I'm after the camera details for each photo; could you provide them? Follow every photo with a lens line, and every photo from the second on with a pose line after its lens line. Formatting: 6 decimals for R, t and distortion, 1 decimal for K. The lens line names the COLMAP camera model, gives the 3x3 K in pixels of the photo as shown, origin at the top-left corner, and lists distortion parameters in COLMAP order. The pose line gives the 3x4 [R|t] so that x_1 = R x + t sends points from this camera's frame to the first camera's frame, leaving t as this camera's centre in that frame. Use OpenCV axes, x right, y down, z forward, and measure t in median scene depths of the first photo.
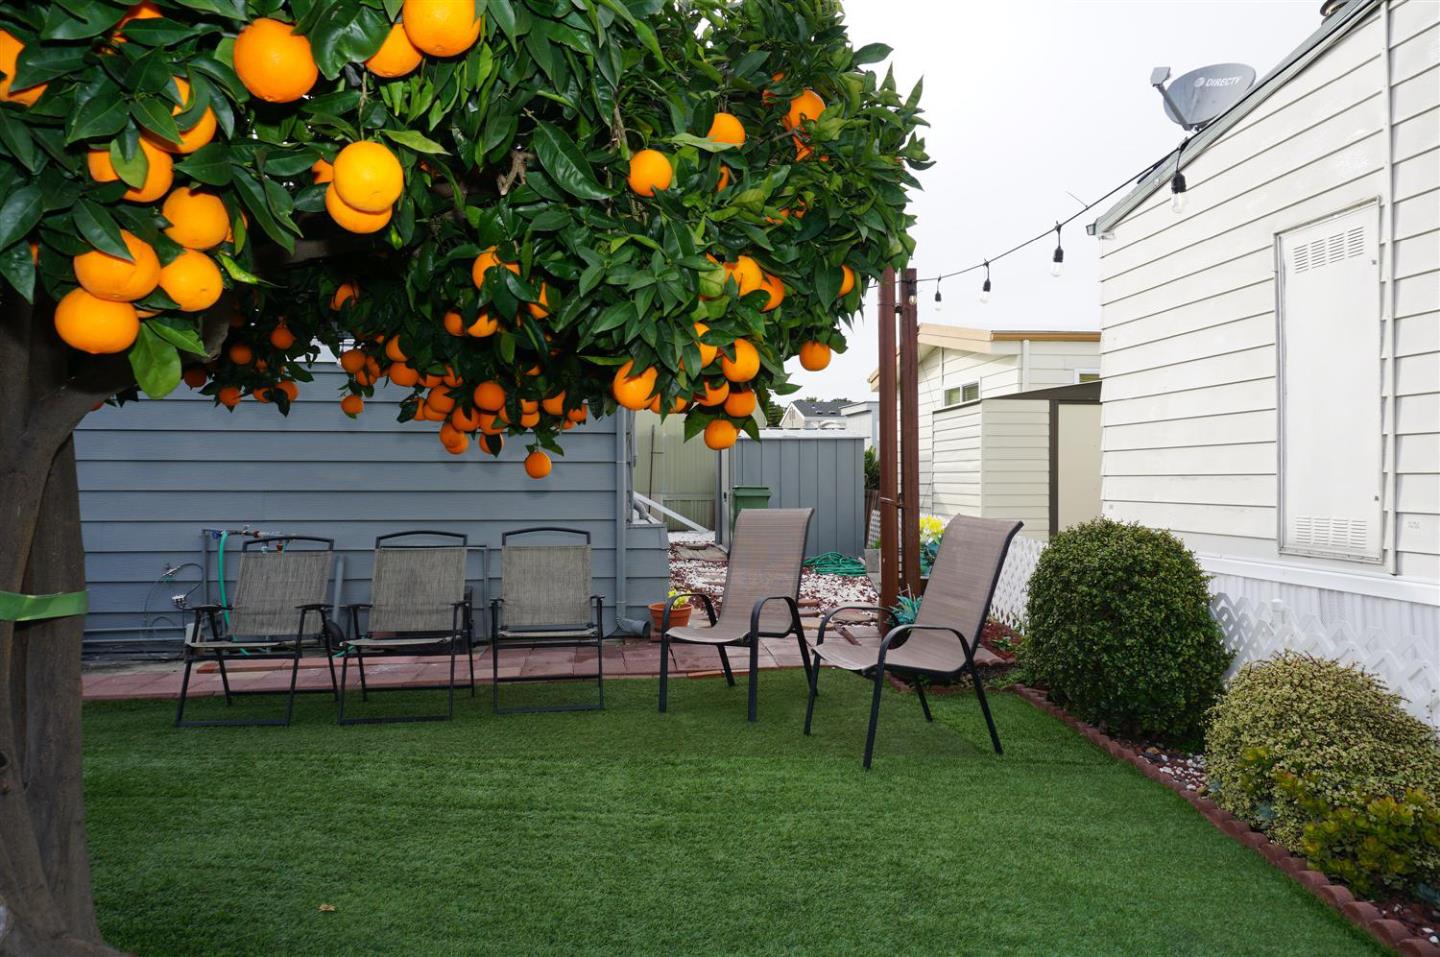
lens RADIAL K [[954.4, 0, 713.4], [0, 954.4, 479.9], [0, 0, 1]] dist [-0.025794, 0.006998]
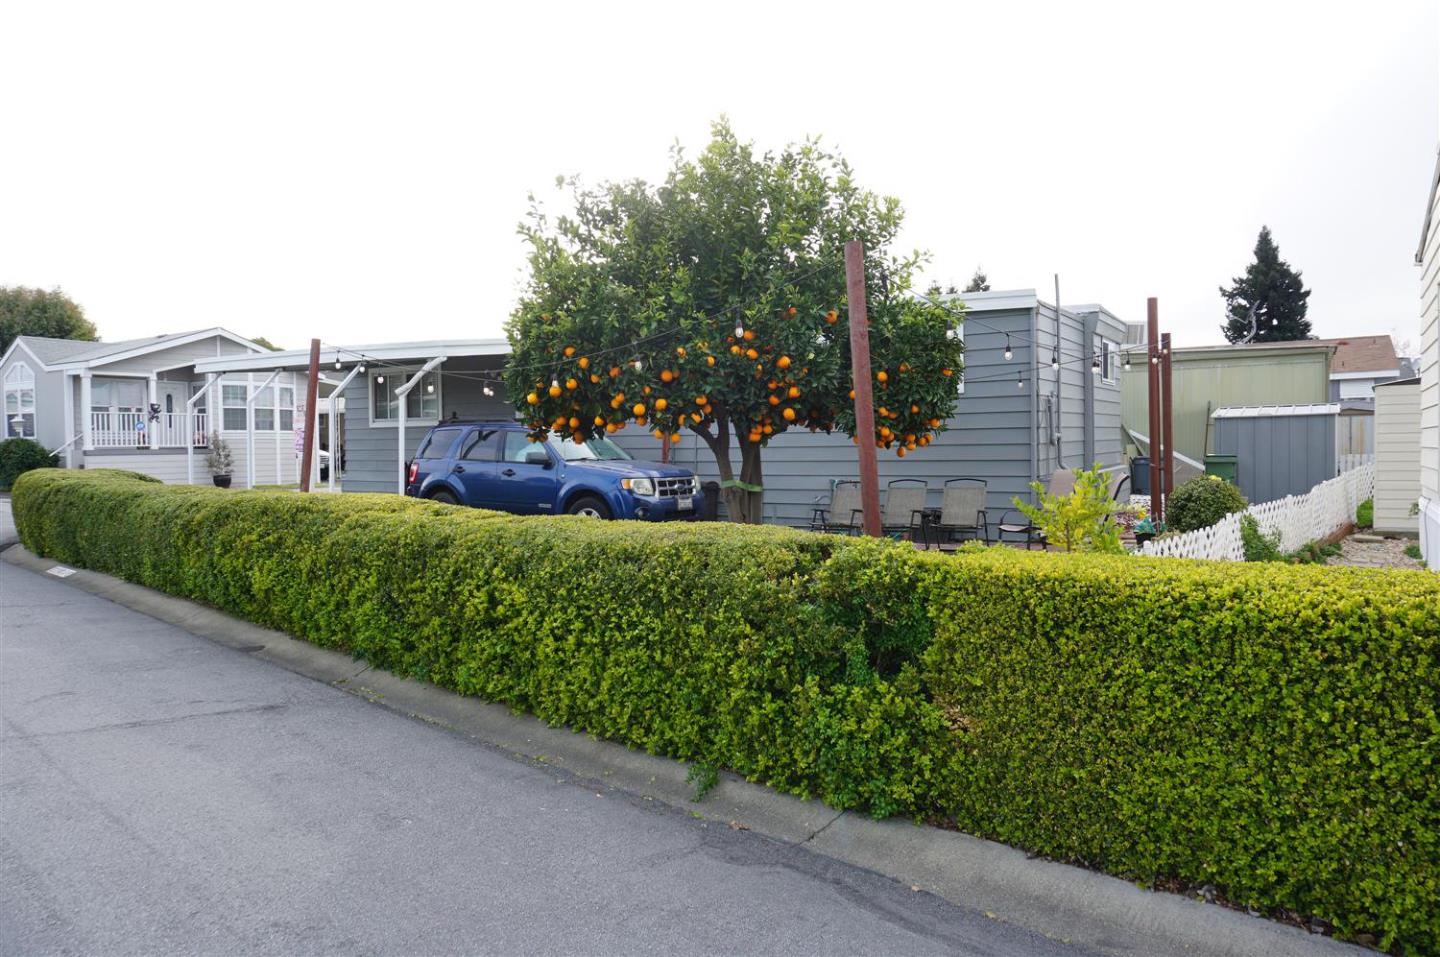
lens RADIAL K [[954.4, 0, 713.4], [0, 954.4, 479.9], [0, 0, 1]] dist [-0.025794, 0.006998]
pose [[0.766413, 0.010627, -0.642260, 0.402446], [0.012259, 0.999439, 0.031166, -0.009866], [0.642231, -0.031759, 0.765853, -0.506750]]
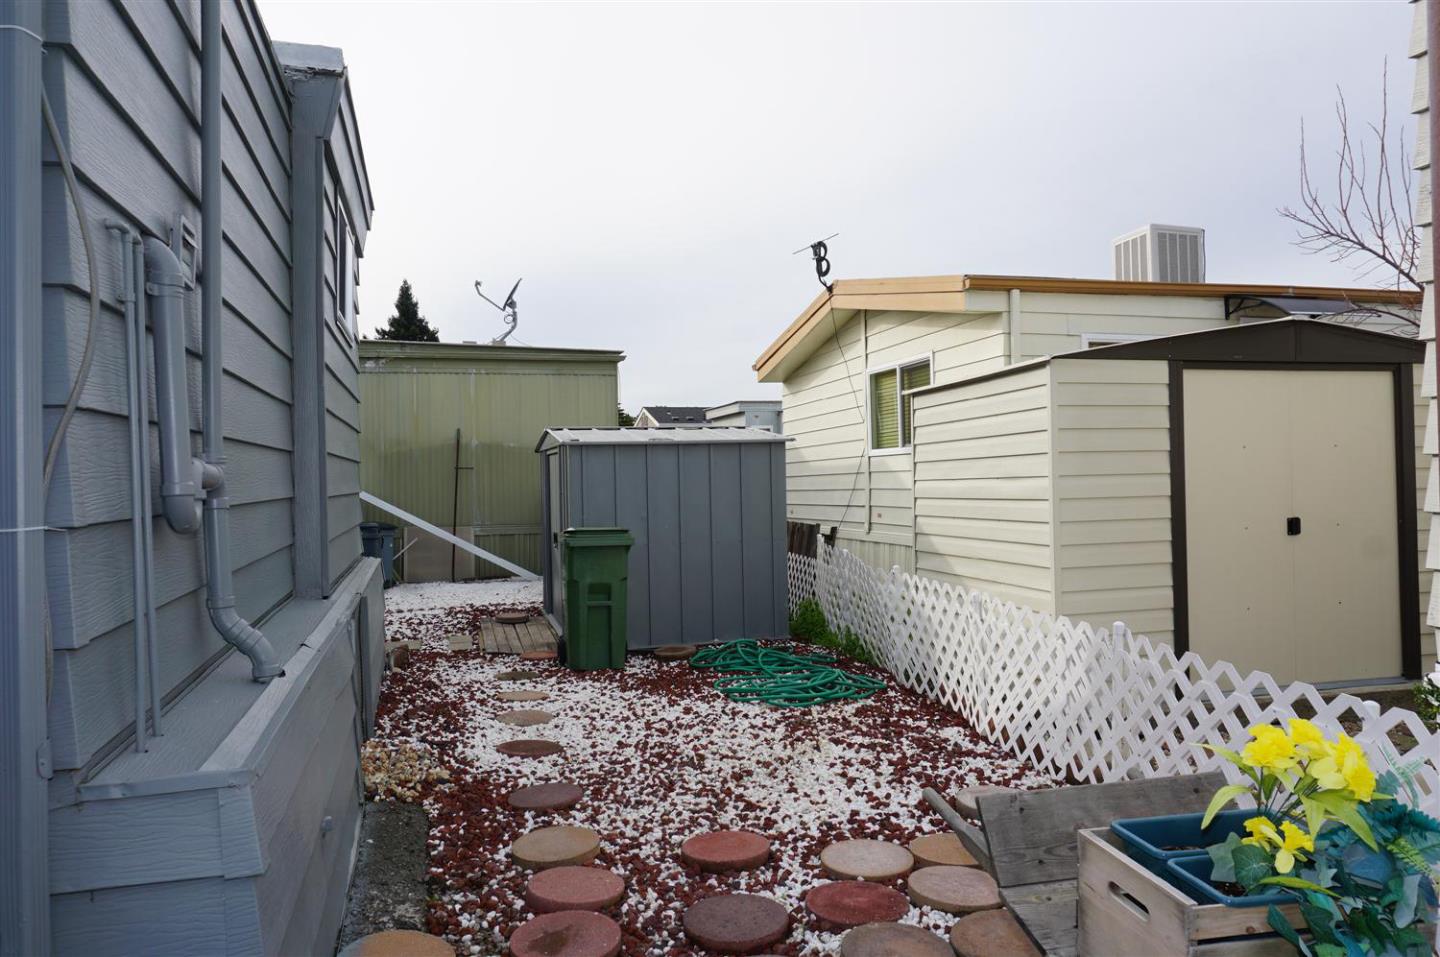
lens RADIAL K [[954.4, 0, 713.4], [0, 954.4, 479.9], [0, 0, 1]] dist [-0.025794, 0.006998]
pose [[0.987467, -0.017206, 0.156882, 0.023078], [0.019047, 0.999766, -0.010245, -0.017463], [-0.156669, 0.013105, 0.987564, 0.522648]]
